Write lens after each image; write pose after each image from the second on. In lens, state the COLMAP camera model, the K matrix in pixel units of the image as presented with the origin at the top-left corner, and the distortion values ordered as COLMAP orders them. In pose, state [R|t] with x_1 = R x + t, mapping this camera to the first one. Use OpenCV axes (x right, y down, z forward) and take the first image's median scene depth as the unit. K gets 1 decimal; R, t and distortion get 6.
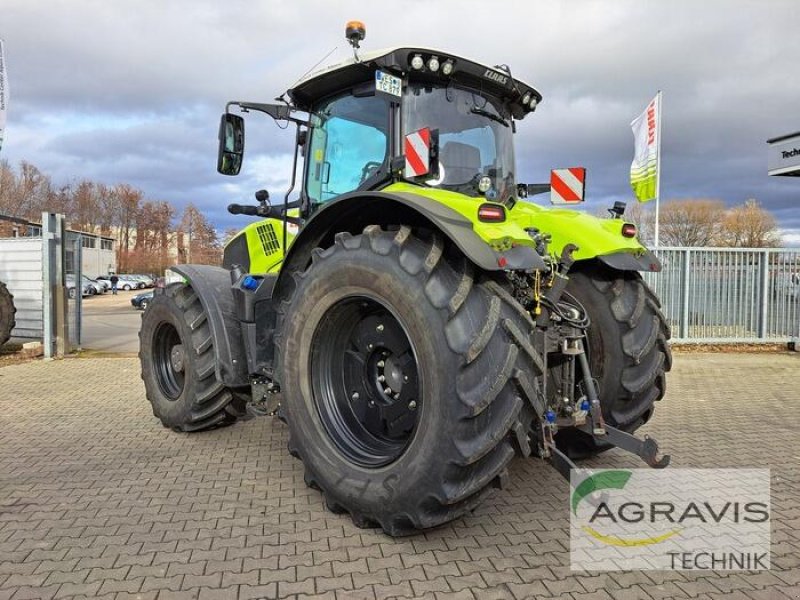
lens RADIAL K [[581.4, 0, 405.3], [0, 581.4, 291.9], [0, 0, 1]] dist [0.057641, -0.055158]
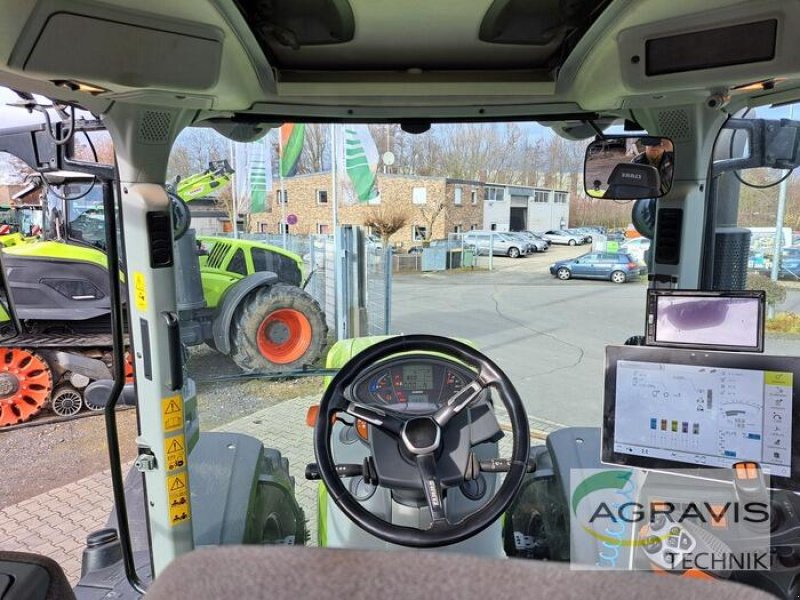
lens RADIAL K [[581.4, 0, 403.6], [0, 581.4, 299.2], [0, 0, 1]] dist [0.057641, -0.055158]
pose [[0.719214, 0.097292, -0.687943, 0.125830], [-0.019276, 0.992560, 0.120221, -0.295989], [0.694522, -0.073204, 0.715738, 0.994621]]
